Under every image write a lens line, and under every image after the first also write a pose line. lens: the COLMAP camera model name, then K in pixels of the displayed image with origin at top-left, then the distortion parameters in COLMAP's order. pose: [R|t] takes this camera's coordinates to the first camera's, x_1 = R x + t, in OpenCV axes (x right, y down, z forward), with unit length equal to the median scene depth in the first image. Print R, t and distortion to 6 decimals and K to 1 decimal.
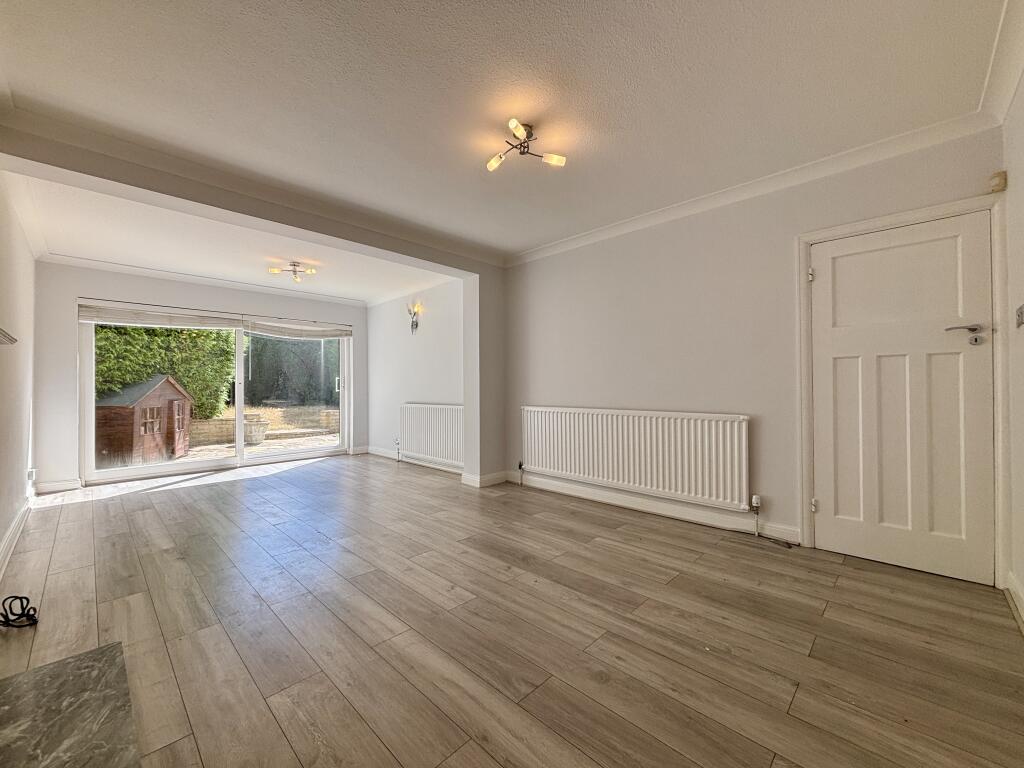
lens RADIAL K [[413.6, 0, 508.8], [0, 413.6, 384.5], [0, 0, 1]] dist [0.000965, 0.000179]
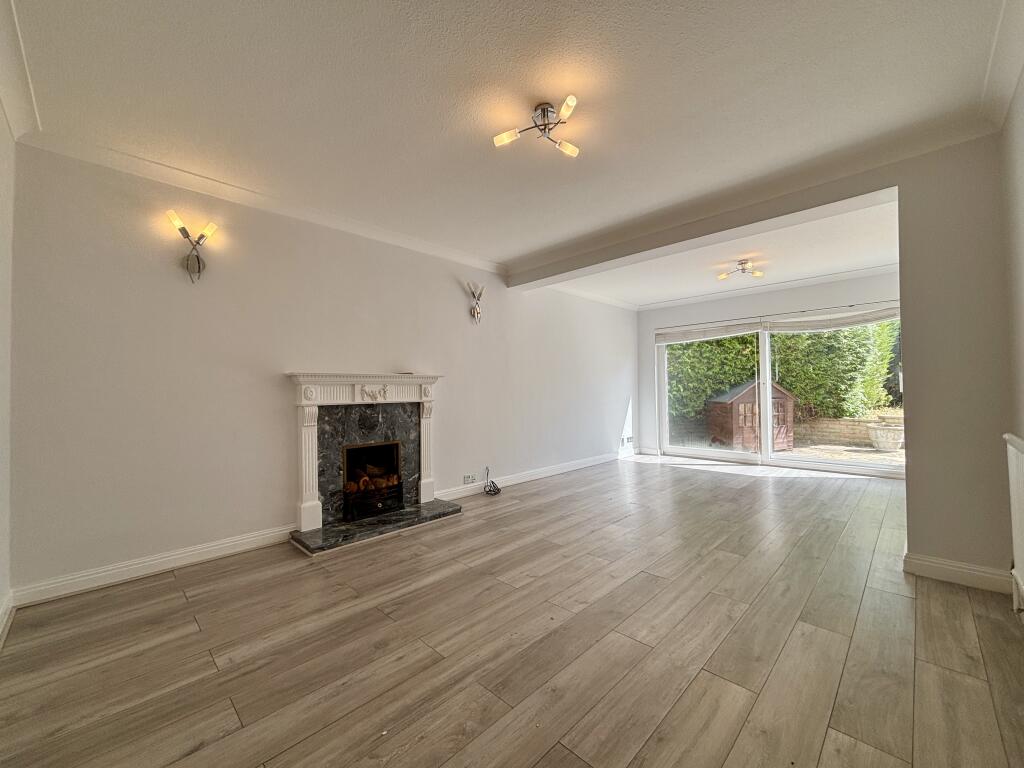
lens RADIAL K [[413.6, 0, 508.8], [0, 413.6, 384.5], [0, 0, 1]] dist [0.000965, 0.000179]
pose [[-0.005166, -0.009316, -0.999943, 0.877877], [0.020331, 0.999749, -0.009420, -0.009283], [0.999780, -0.020379, -0.004975, 0.862576]]
